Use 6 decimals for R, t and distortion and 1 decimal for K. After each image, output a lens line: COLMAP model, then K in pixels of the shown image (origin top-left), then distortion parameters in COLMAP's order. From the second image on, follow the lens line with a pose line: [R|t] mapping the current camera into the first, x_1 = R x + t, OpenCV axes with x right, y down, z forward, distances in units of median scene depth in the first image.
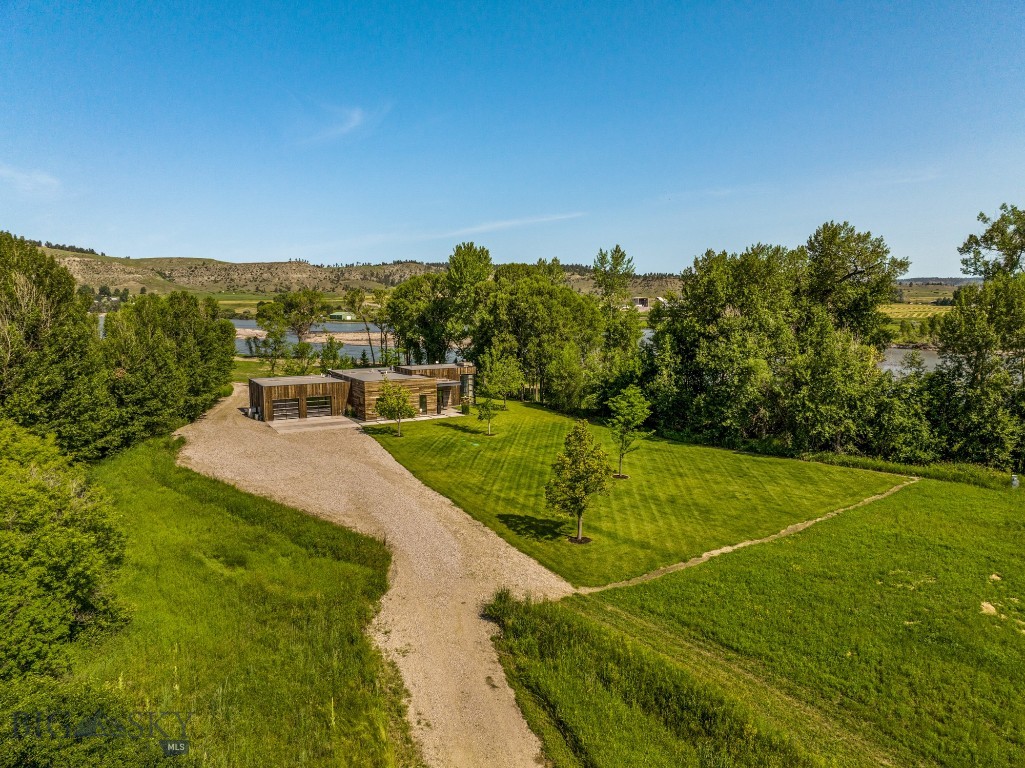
lens RADIAL K [[717.2, 0, 512.5], [0, 717.2, 384.0], [0, 0, 1]] dist [0.001548, 0.000770]
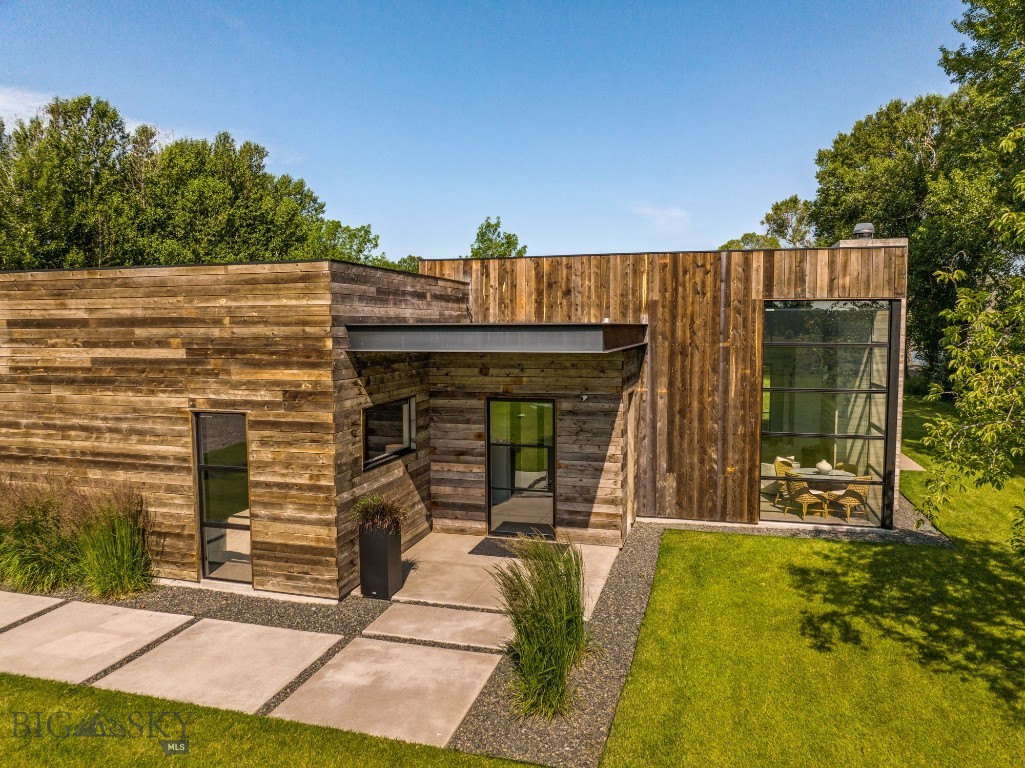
lens RADIAL K [[723.3, 0, 512.5], [0, 723.3, 384.0], [0, 0, 1]] dist [-0.034981, 0.001127]
pose [[0.706791, 0.062844, -0.704625, -0.009267], [-0.084449, 0.996419, 0.004159, 0.005091], [0.702363, 0.056565, 0.709567, 0.804565]]
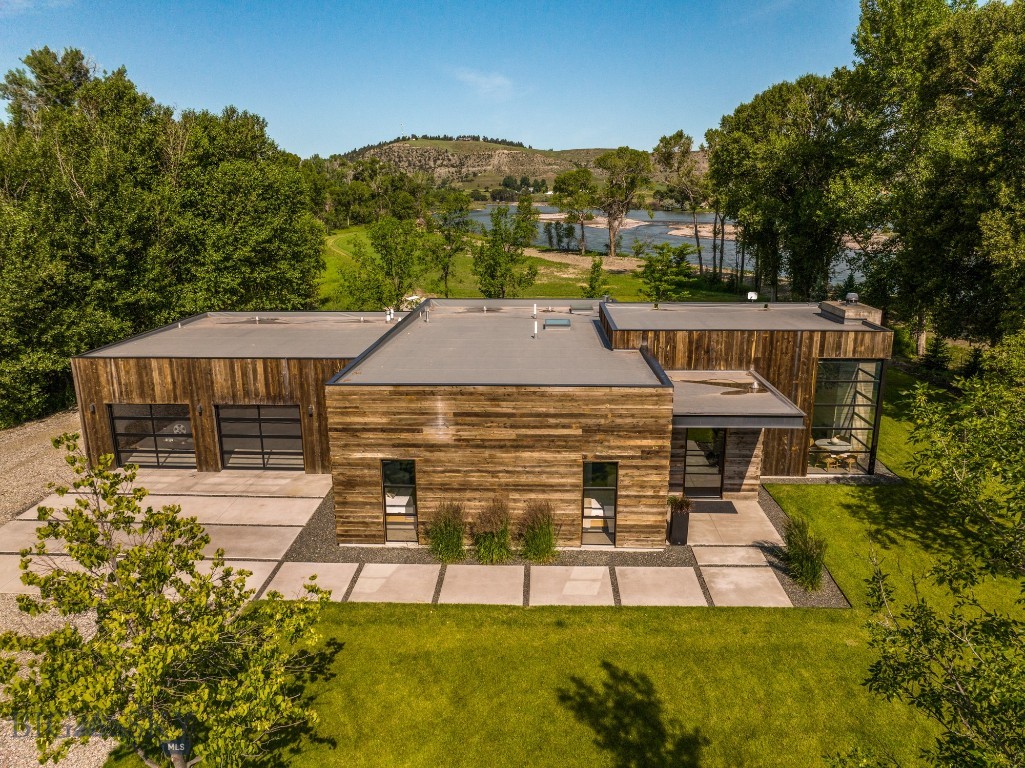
lens RADIAL K [[723.3, 0, 512.5], [0, 723.3, 384.0], [0, 0, 1]] dist [-0.034981, 0.001127]
pose [[0.851429, 0.135527, -0.506657, -0.033973], [-0.062461, 0.985363, 0.158613, -0.034632], [0.520738, -0.103401, 0.847432, 0.680039]]
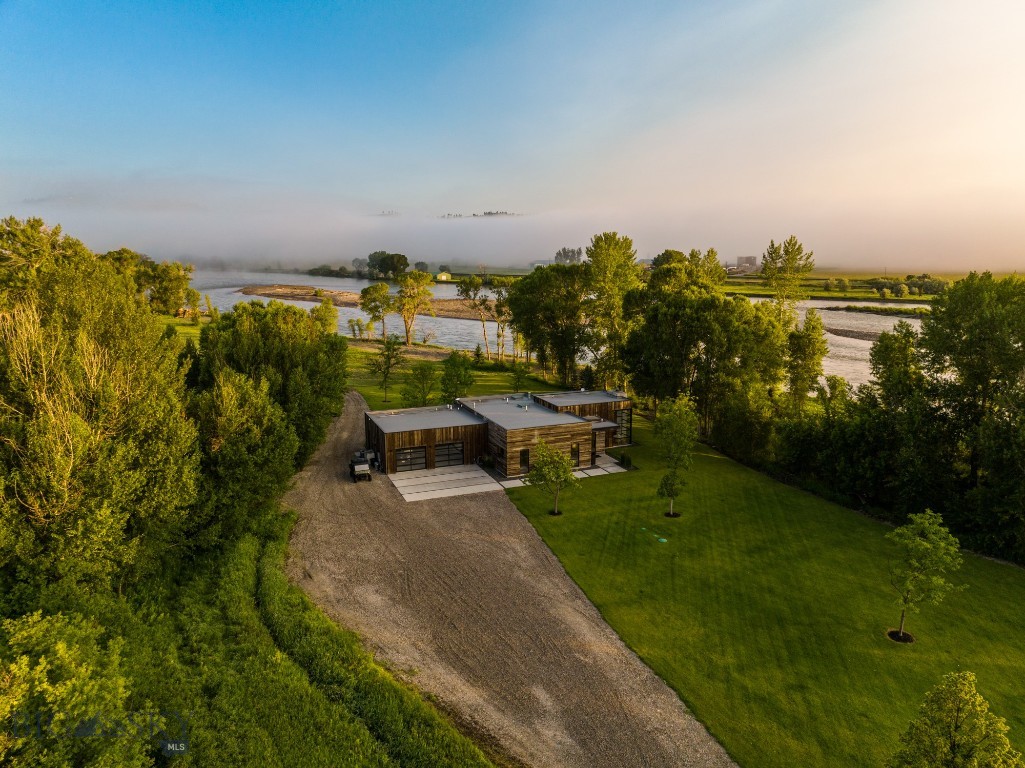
lens RADIAL K [[723.3, 0, 512.5], [0, 723.3, 384.0], [0, 0, 1]] dist [-0.034981, 0.001127]
pose [[0.992594, 0.025621, -0.118747, -0.084390], [-0.017765, 0.997612, 0.066746, -0.088806], [0.120173, -0.064142, 0.990679, 0.160227]]
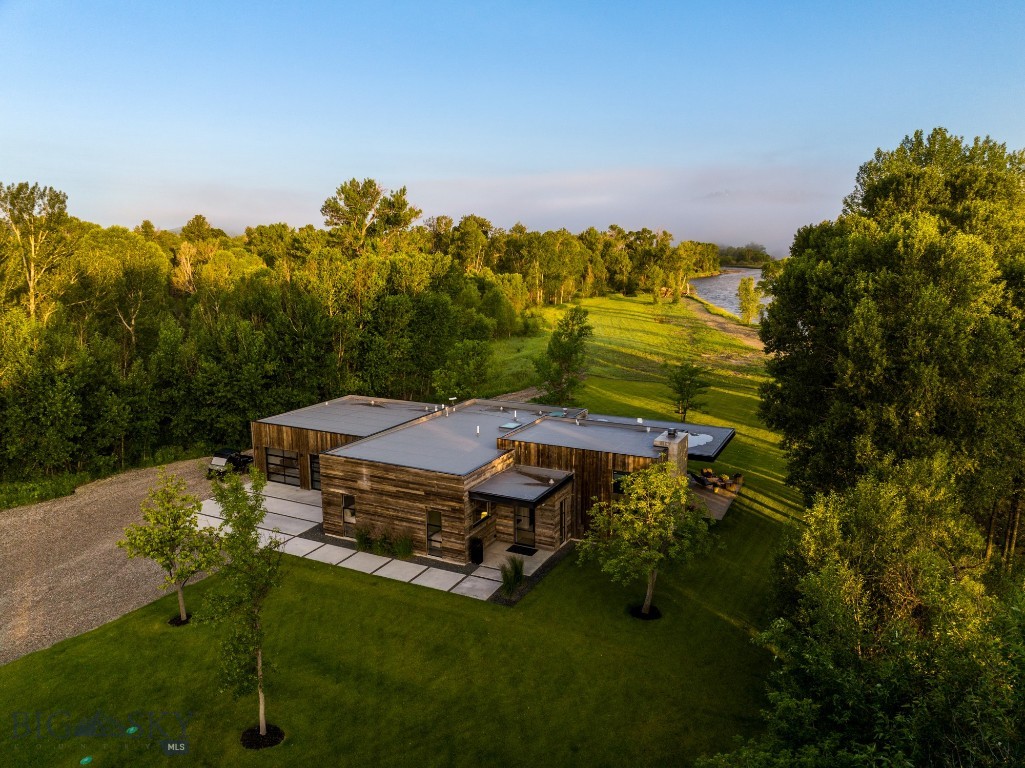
lens RADIAL K [[723.3, 0, 512.5], [0, 723.3, 384.0], [0, 0, 1]] dist [-0.034981, 0.001127]
pose [[0.563220, 0.158416, -0.810979, 0.188806], [-0.097976, 0.987330, 0.124821, -0.094919], [0.820478, 0.009155, 0.571605, 0.677492]]
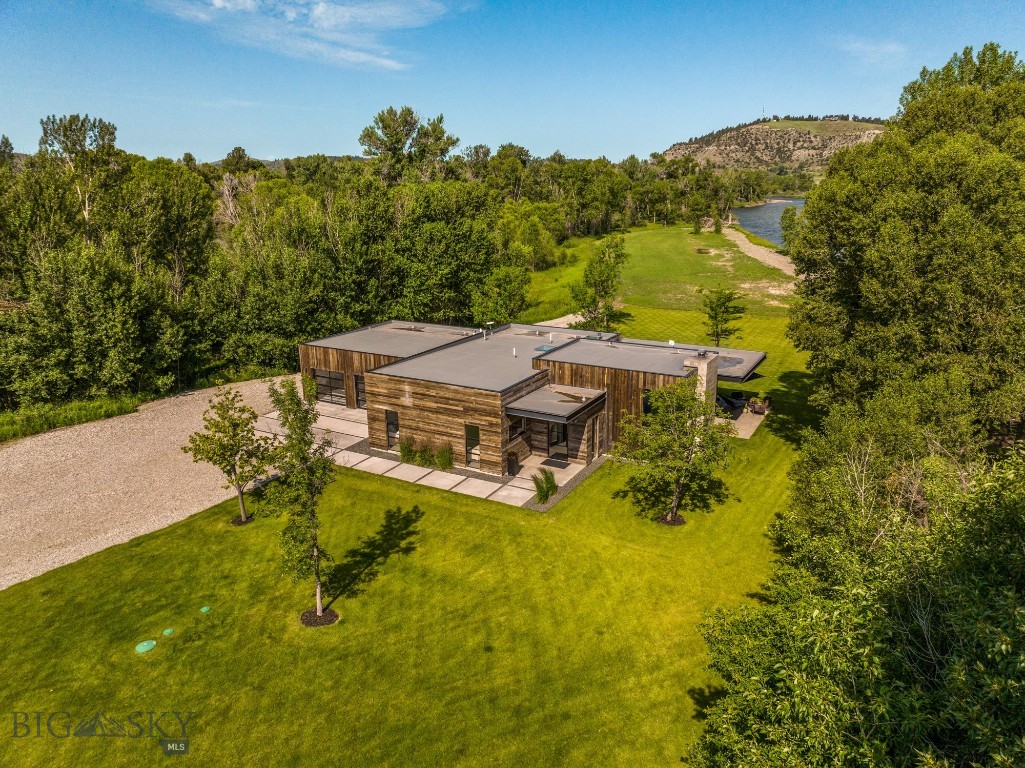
lens RADIAL K [[723.3, 0, 512.5], [0, 723.3, 384.0], [0, 0, 1]] dist [-0.034981, 0.001127]
pose [[0.519261, 0.234543, -0.821802, 0.203901], [-0.092231, 0.971367, 0.218952, -0.090577], [0.849624, -0.037897, 0.526025, 0.670016]]
